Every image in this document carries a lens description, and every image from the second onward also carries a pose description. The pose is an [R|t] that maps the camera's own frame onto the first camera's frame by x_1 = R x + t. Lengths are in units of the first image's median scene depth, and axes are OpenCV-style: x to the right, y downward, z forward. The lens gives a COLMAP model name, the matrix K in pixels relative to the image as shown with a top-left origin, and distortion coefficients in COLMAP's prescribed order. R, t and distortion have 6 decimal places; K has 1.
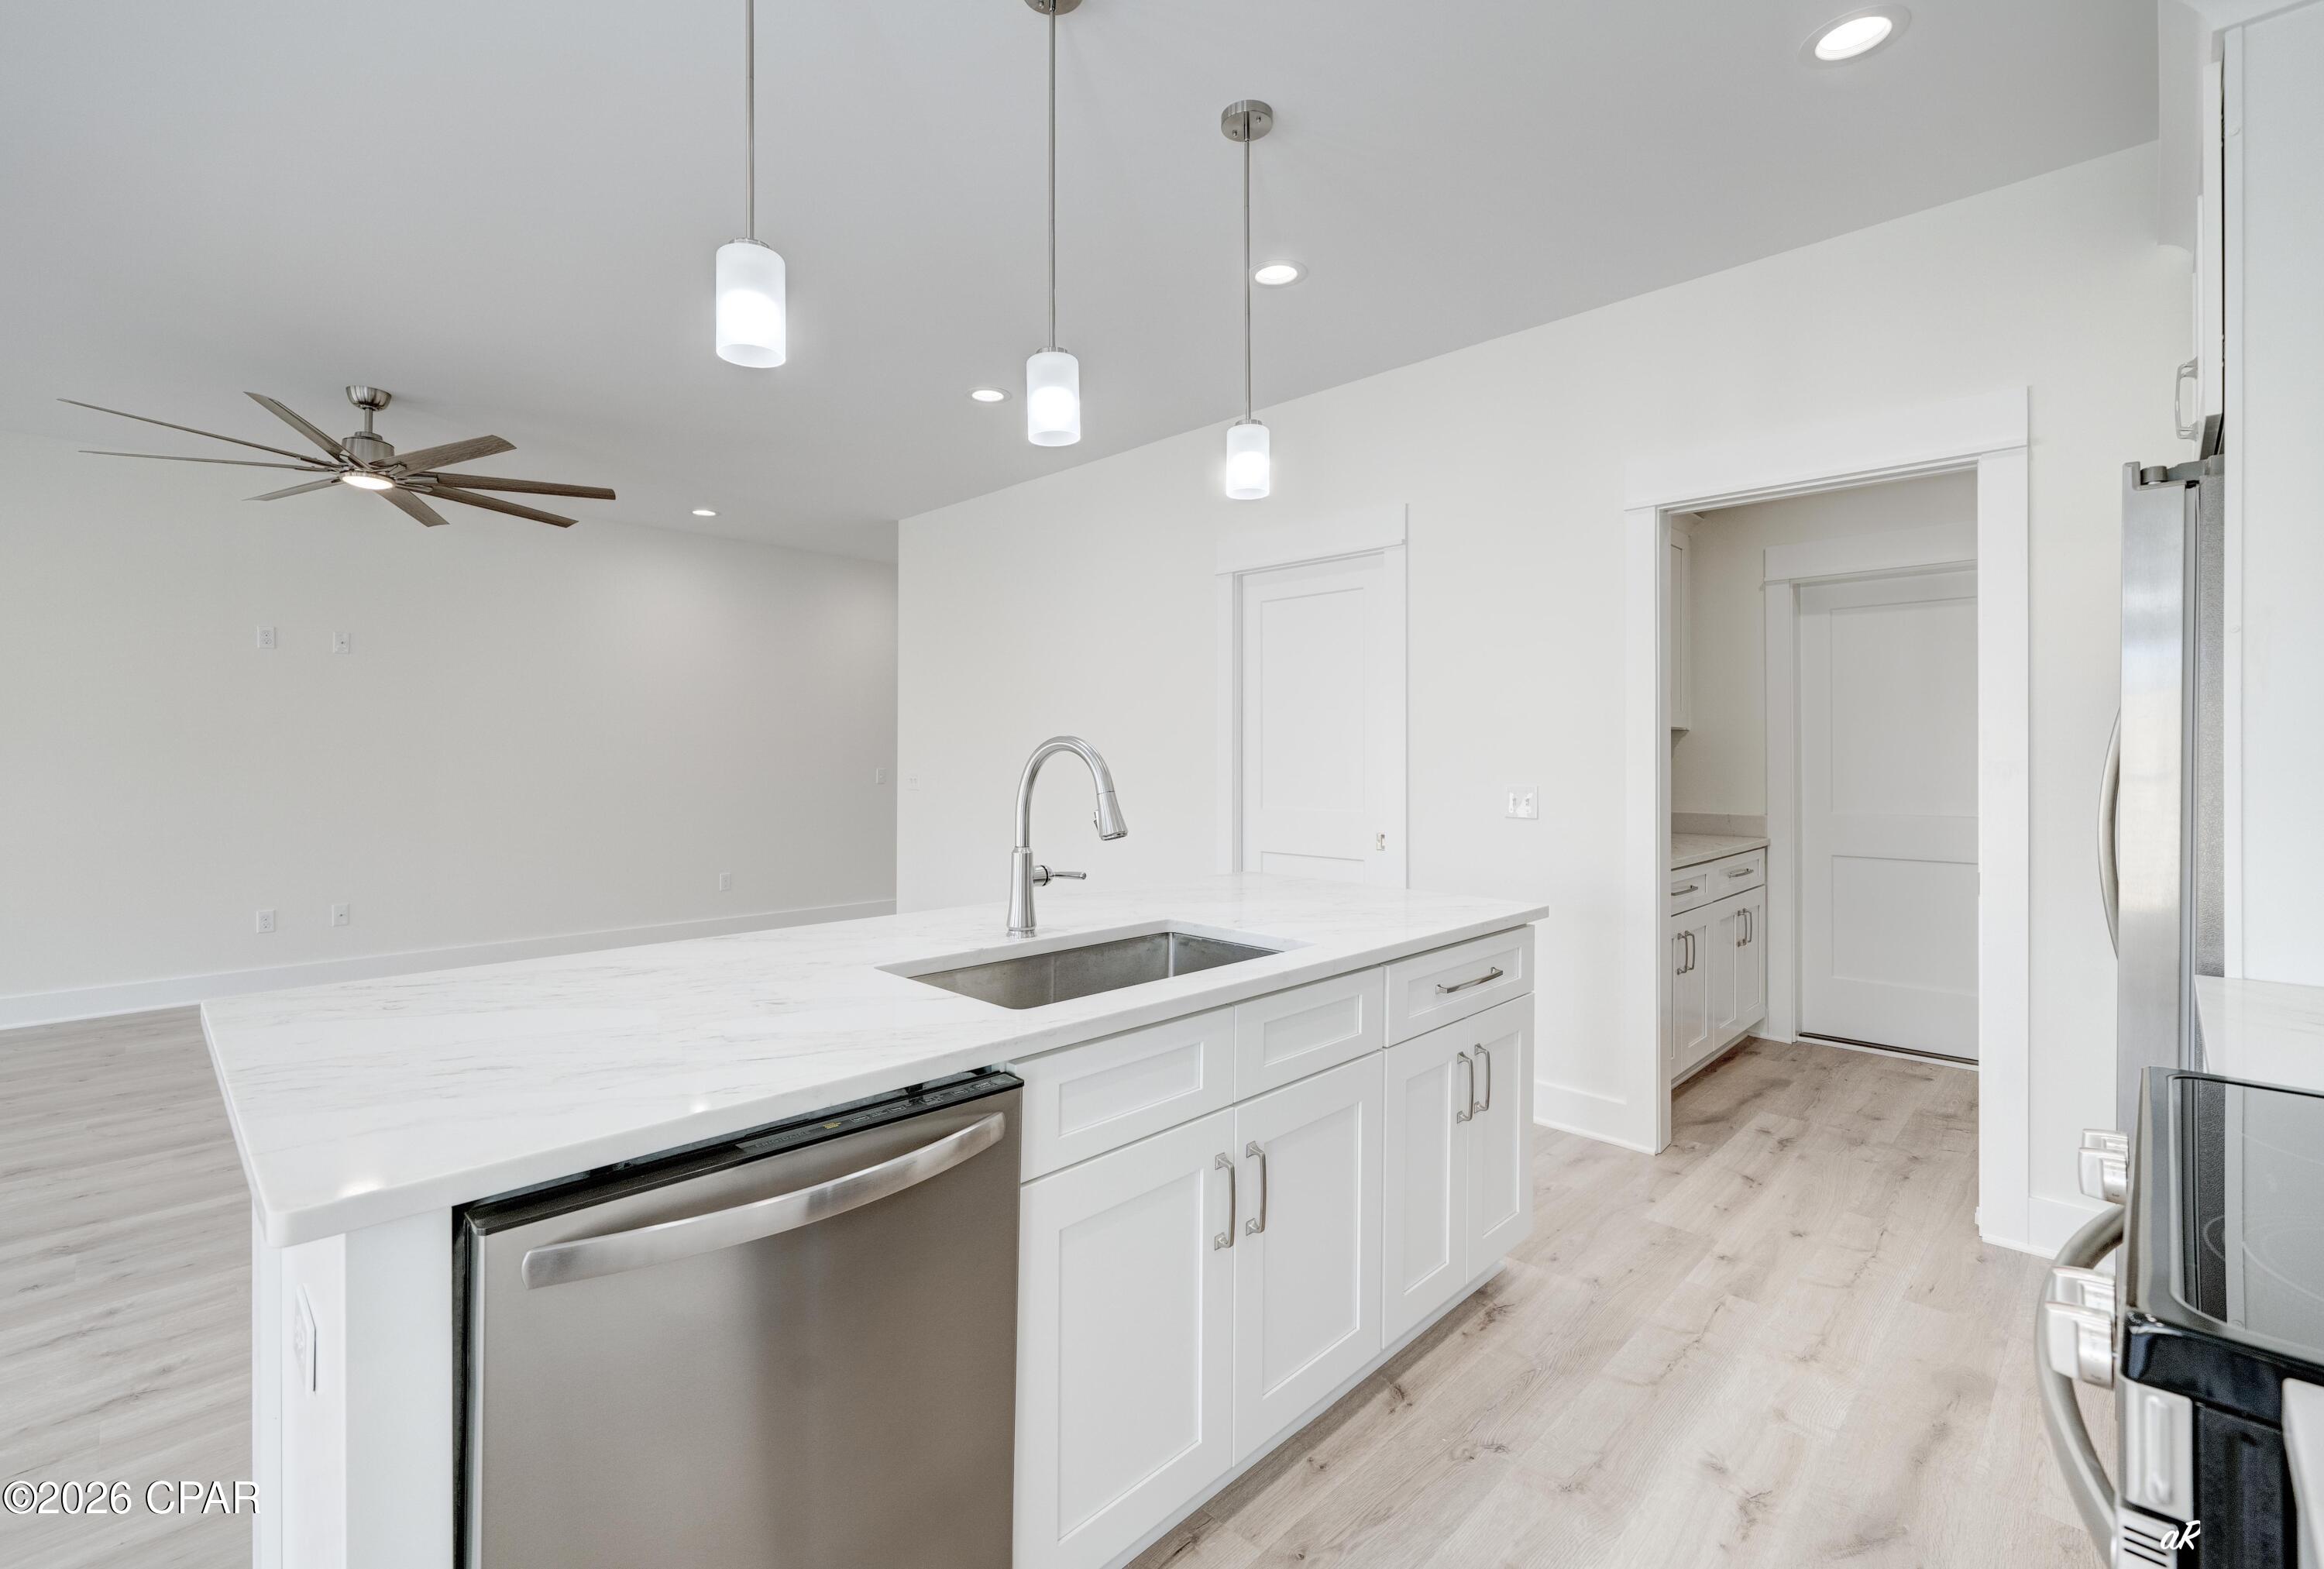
lens RADIAL K [[1015.5, 0, 1103.0], [0, 1015.5, 749.3], [0, 0, 1]] dist [0.002481, 0.000121]
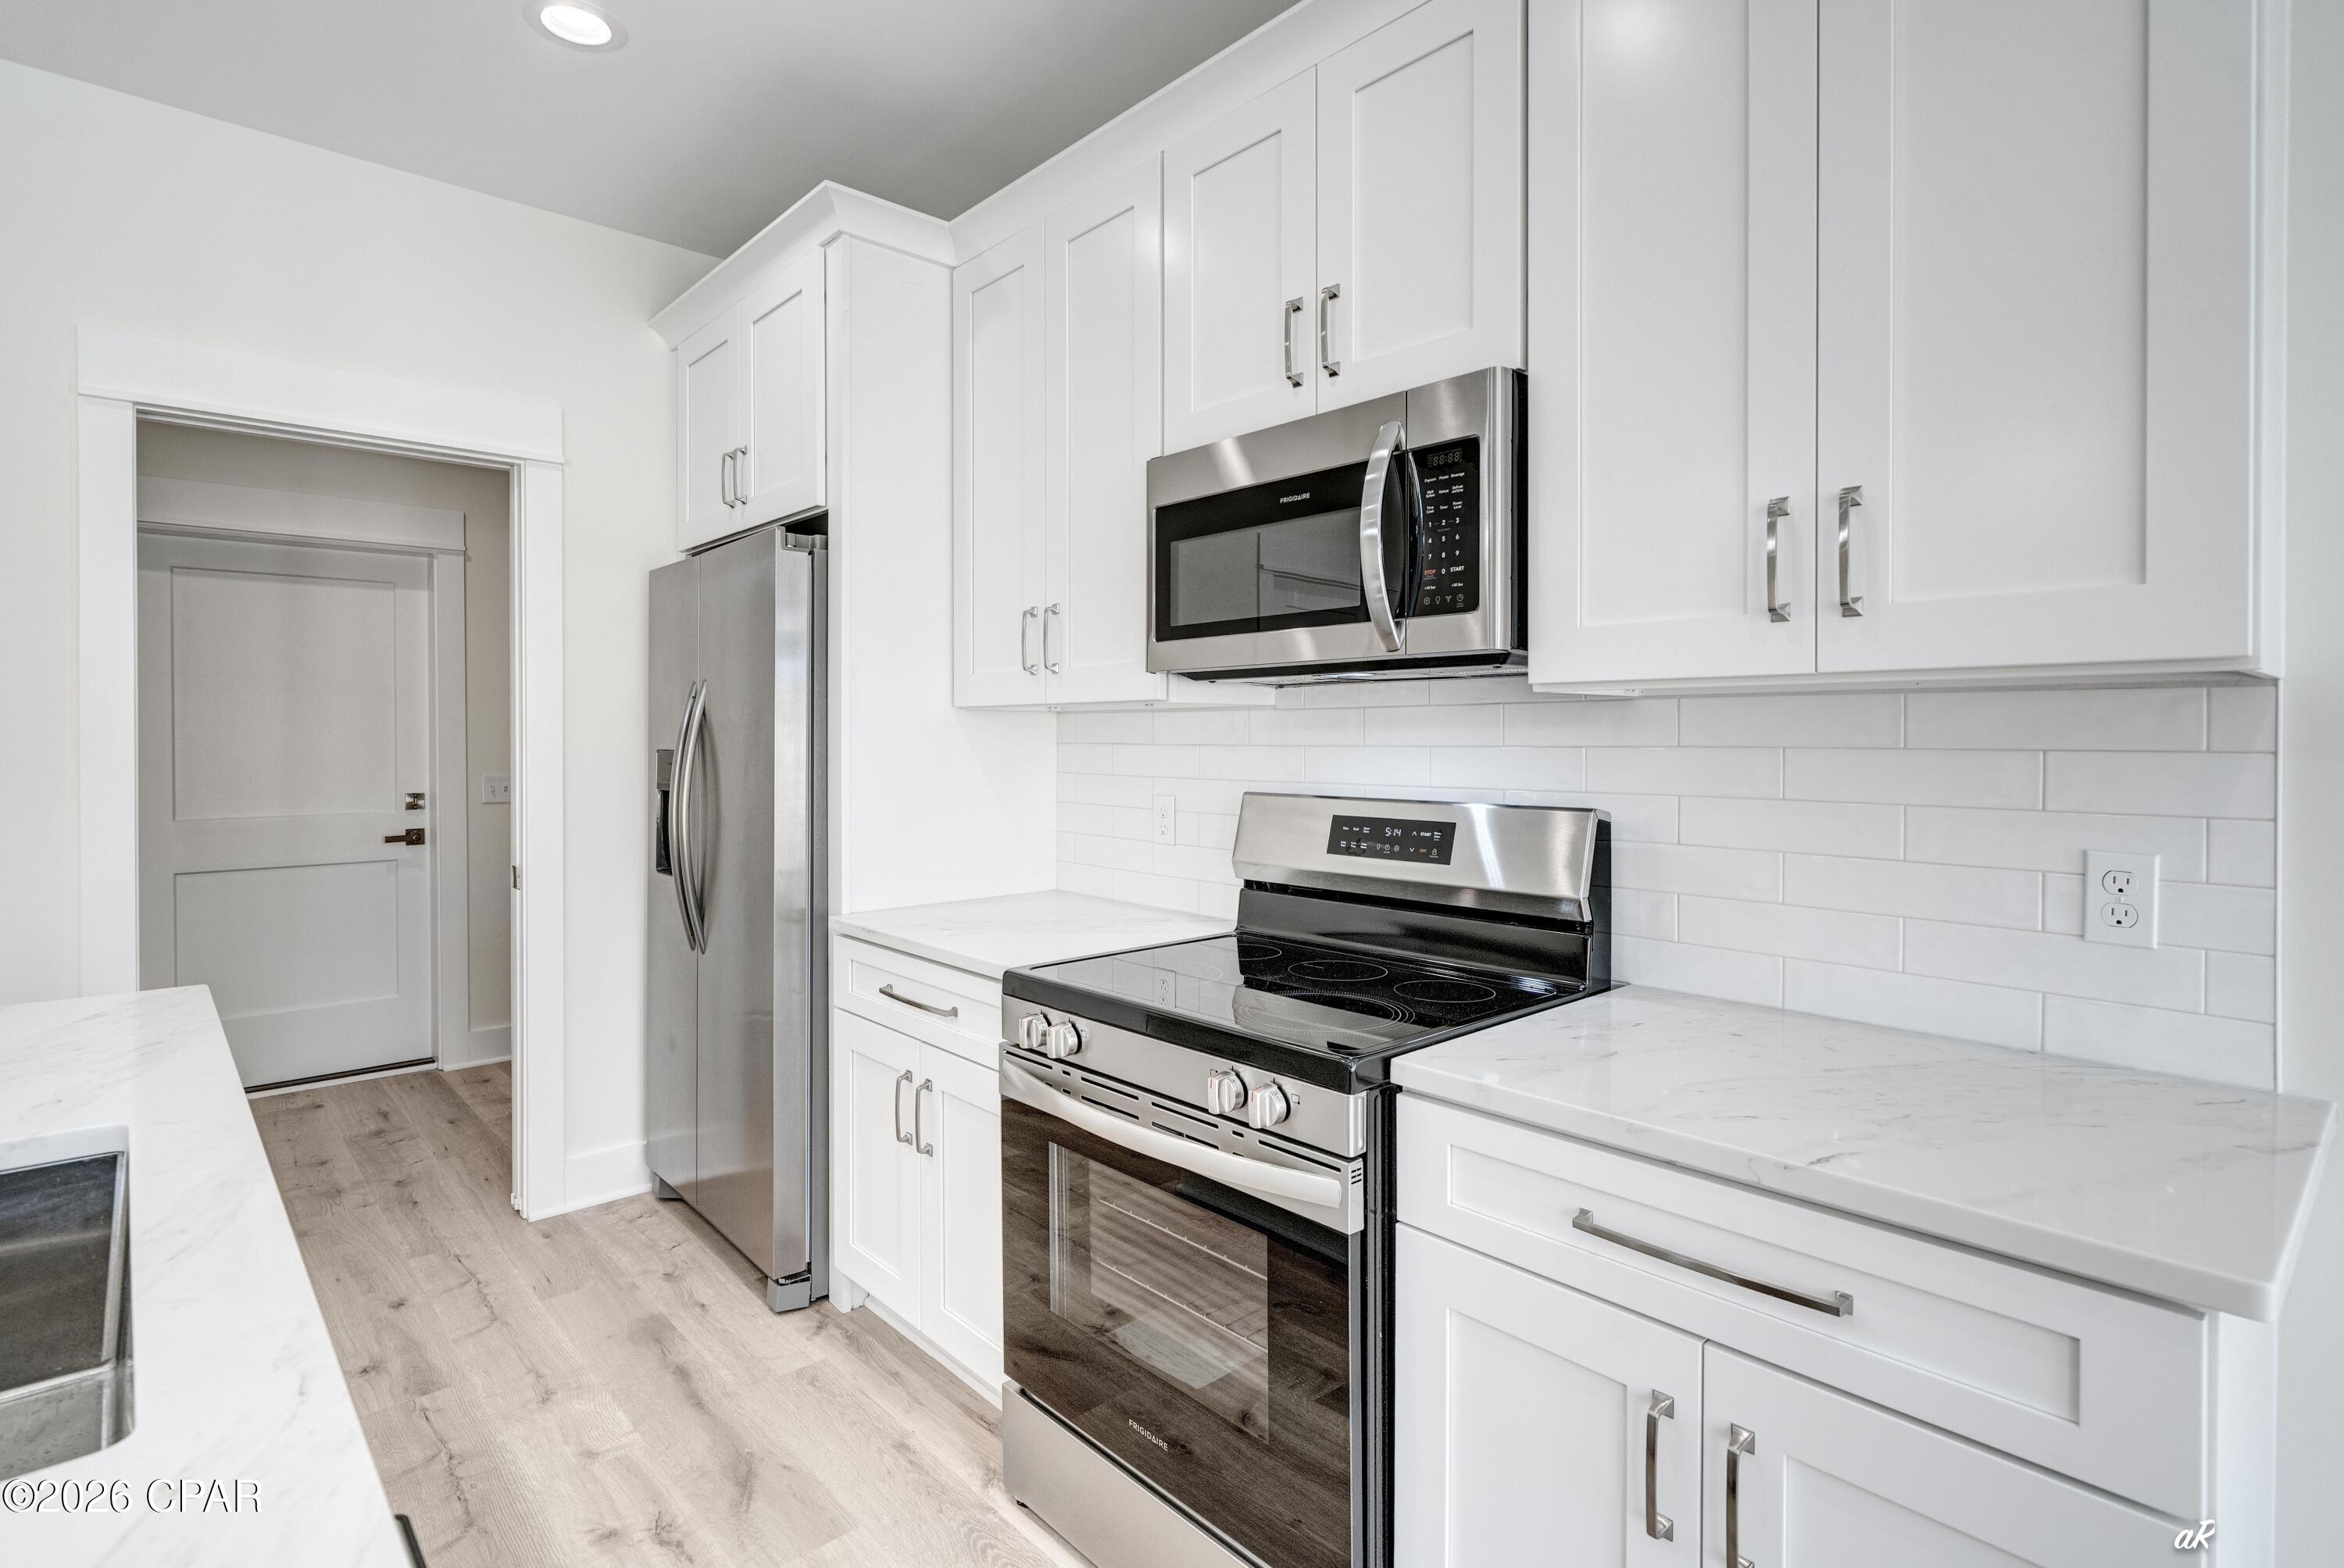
lens RADIAL K [[1165.9, 0, 1171.1], [0, 1165.9, 747.0], [0, 0, 1]] dist [0.002605, 0.000332]
pose [[0.036560, -0.010839, 0.999273, -0.309910], [-0.003736, 0.999933, 0.010983, -0.014268], [-0.999324, -0.004135, 0.036517, 0.332648]]
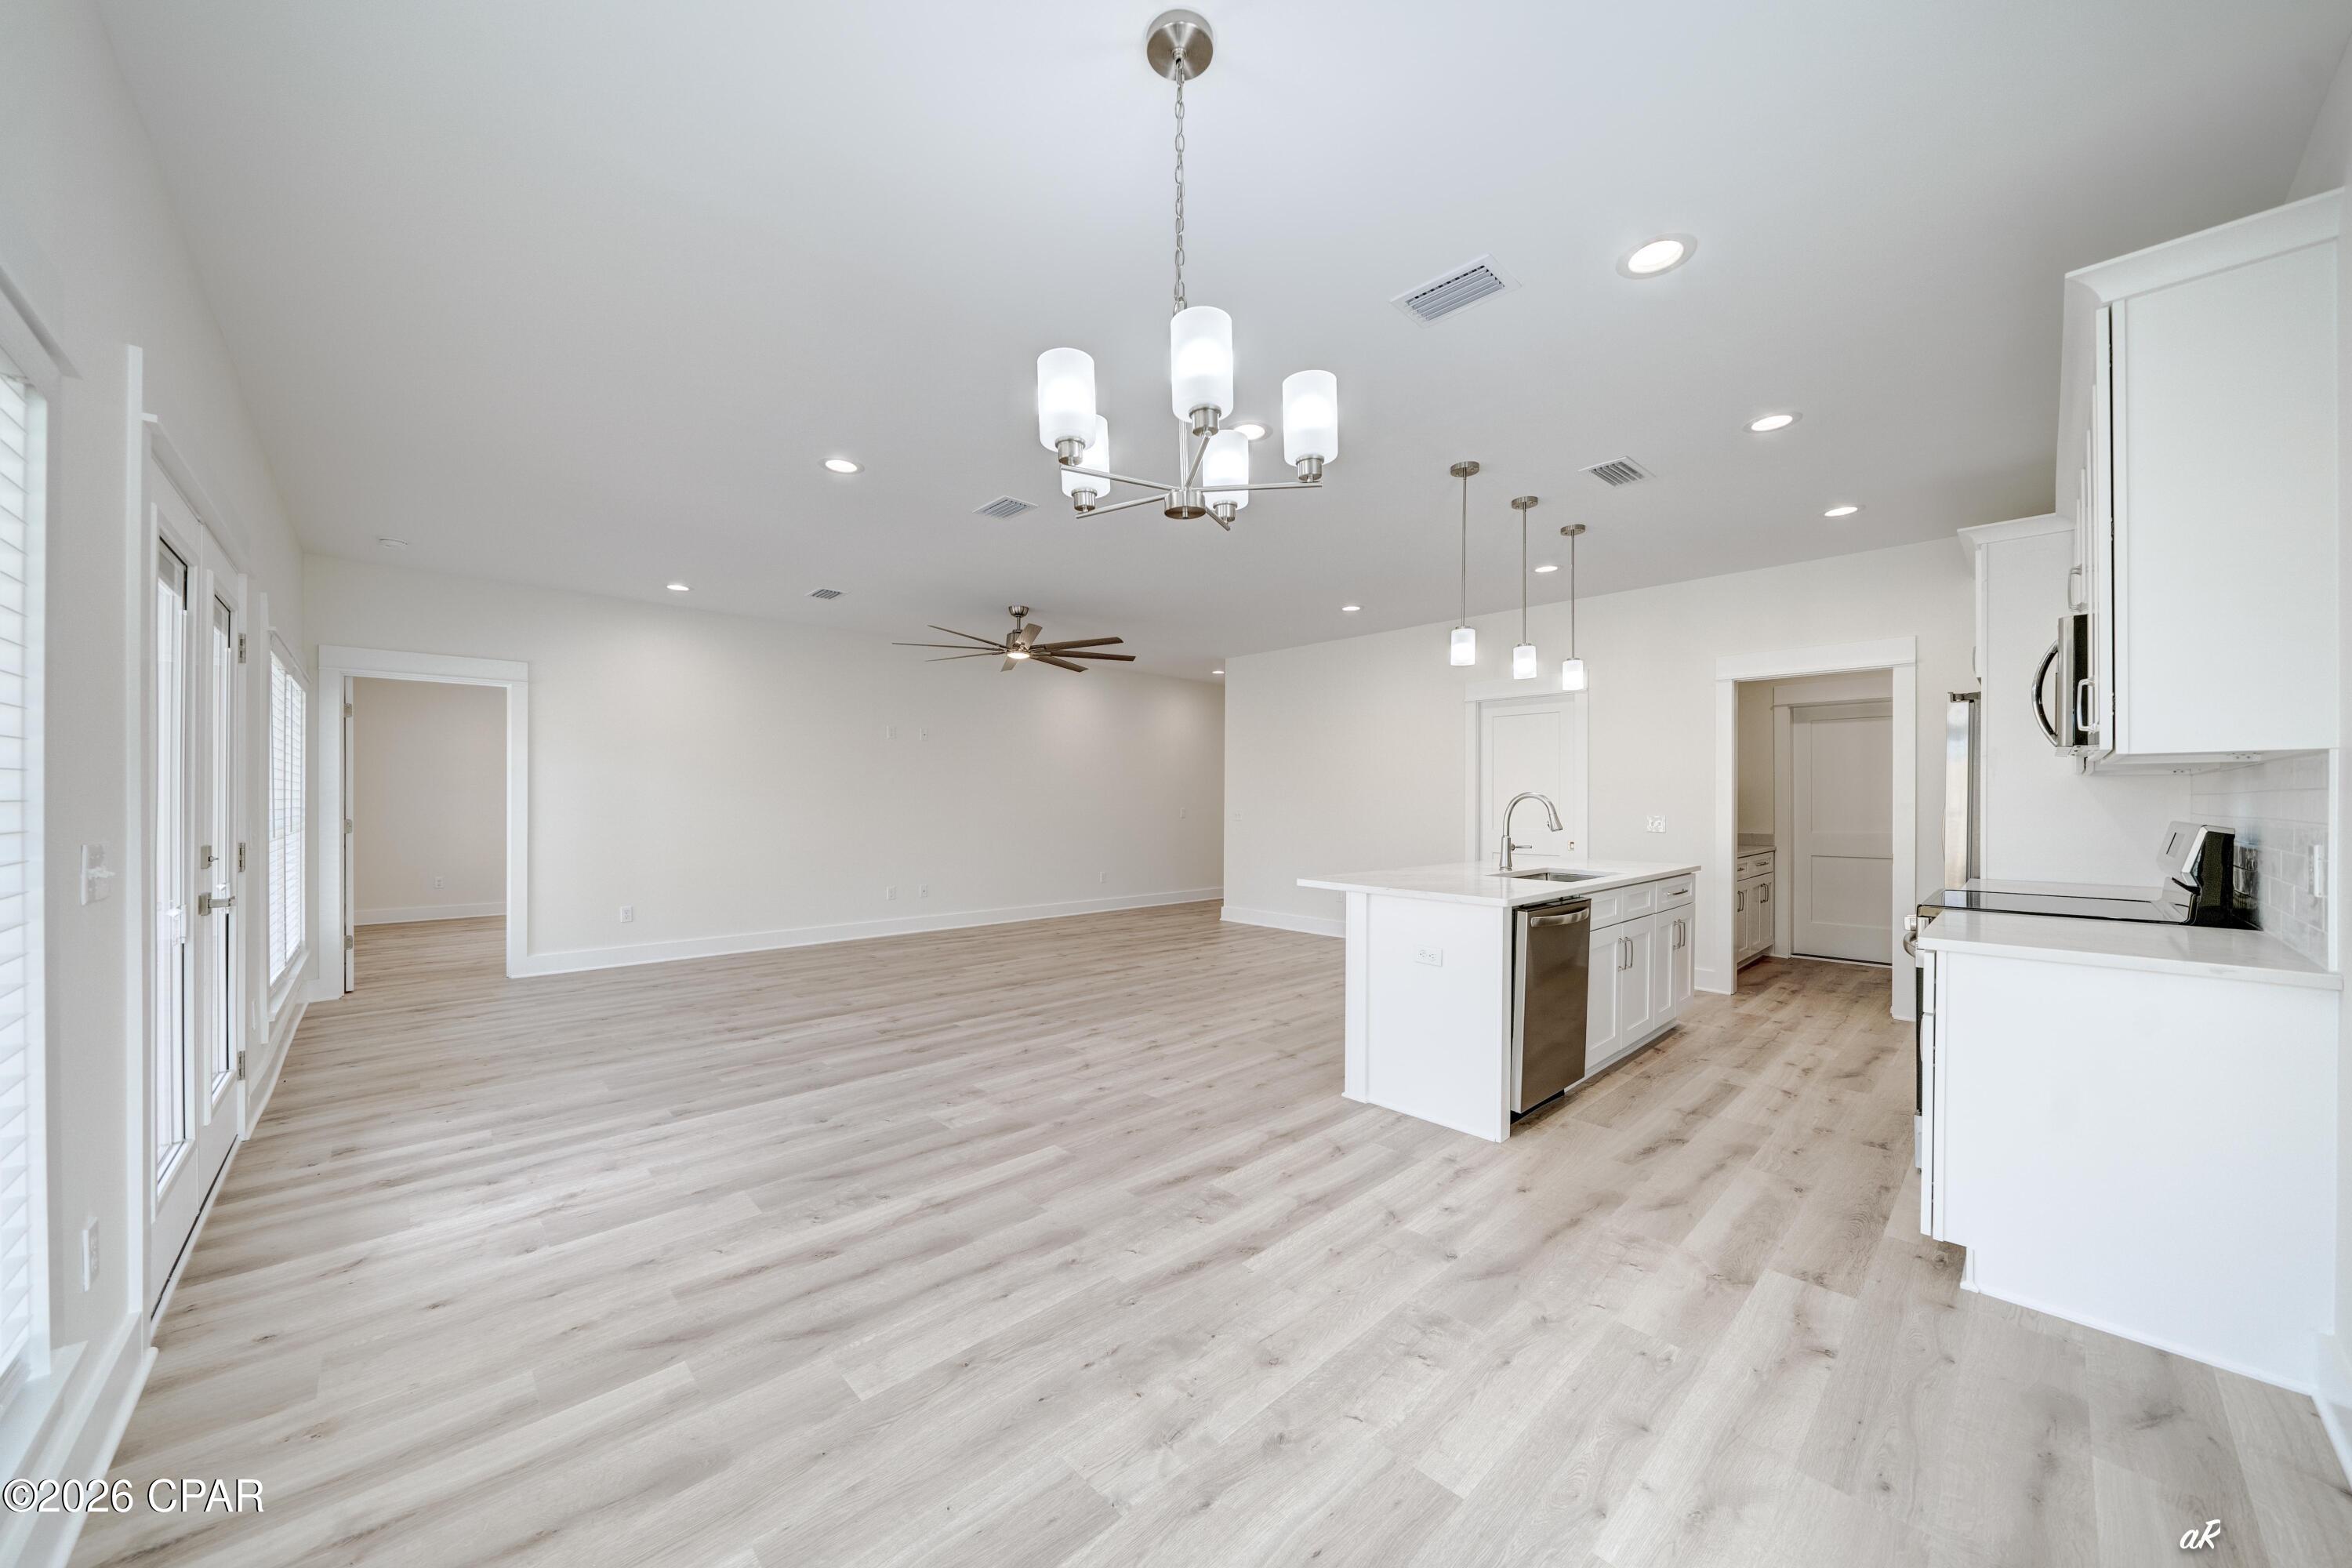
lens RADIAL K [[805.1, 0, 1172.1], [0, 805.1, 800.7], [0, 0, 1]] dist [0.015142, -0.007121]
pose [[0.999837, 0.001607, -0.017962, -0.727737], [-0.001527, 0.999989, 0.004483, 0.001575], [0.017969, -0.004455, 0.999829, -0.855337]]
